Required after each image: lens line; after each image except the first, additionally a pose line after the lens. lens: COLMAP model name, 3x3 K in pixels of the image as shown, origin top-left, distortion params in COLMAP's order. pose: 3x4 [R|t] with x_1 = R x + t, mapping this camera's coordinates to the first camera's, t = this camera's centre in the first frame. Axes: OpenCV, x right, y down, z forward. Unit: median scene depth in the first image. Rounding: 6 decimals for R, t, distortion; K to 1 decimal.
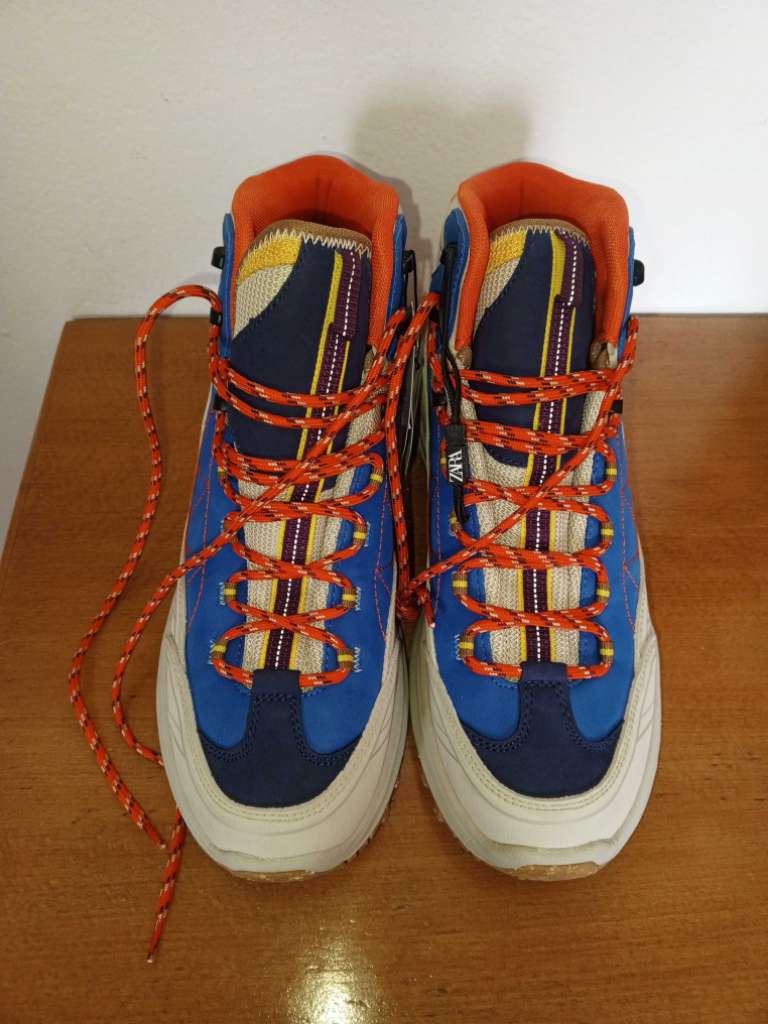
lens RADIAL K [[886.4, 0, 384.0], [0, 886.4, 512.0], [0, 0, 1]] dist [0.083834, -0.007665]
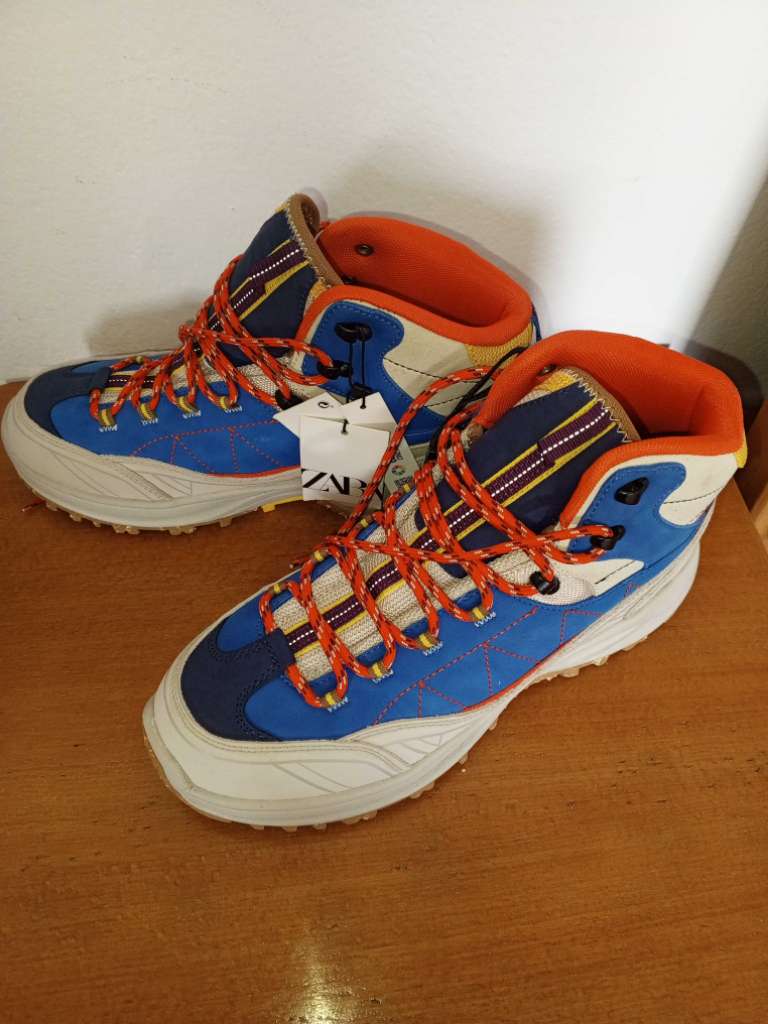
lens RADIAL K [[886.4, 0, 384.0], [0, 886.4, 512.0], [0, 0, 1]] dist [0.083834, -0.007665]
pose [[0.415523, 0.695145, -0.586612, 0.759055], [-0.752282, 0.625162, 0.207952, -0.257660], [0.511284, 0.354889, 0.782715, 0.120825]]
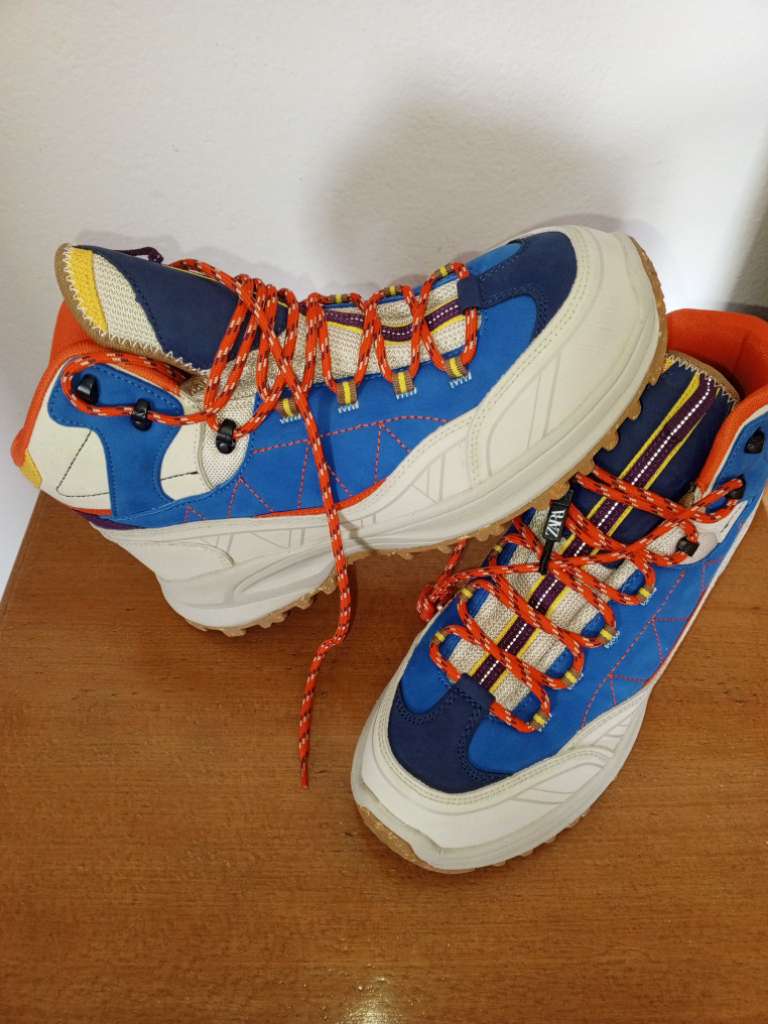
lens RADIAL K [[886.4, 0, 384.0], [0, 886.4, 512.0], [0, 0, 1]] dist [0.083834, -0.007665]
pose [[0.719388, 0.511388, -0.470068, 0.509625], [-0.545289, 0.834986, 0.073877, -0.036377], [0.430280, 0.203177, 0.879533, -0.115451]]
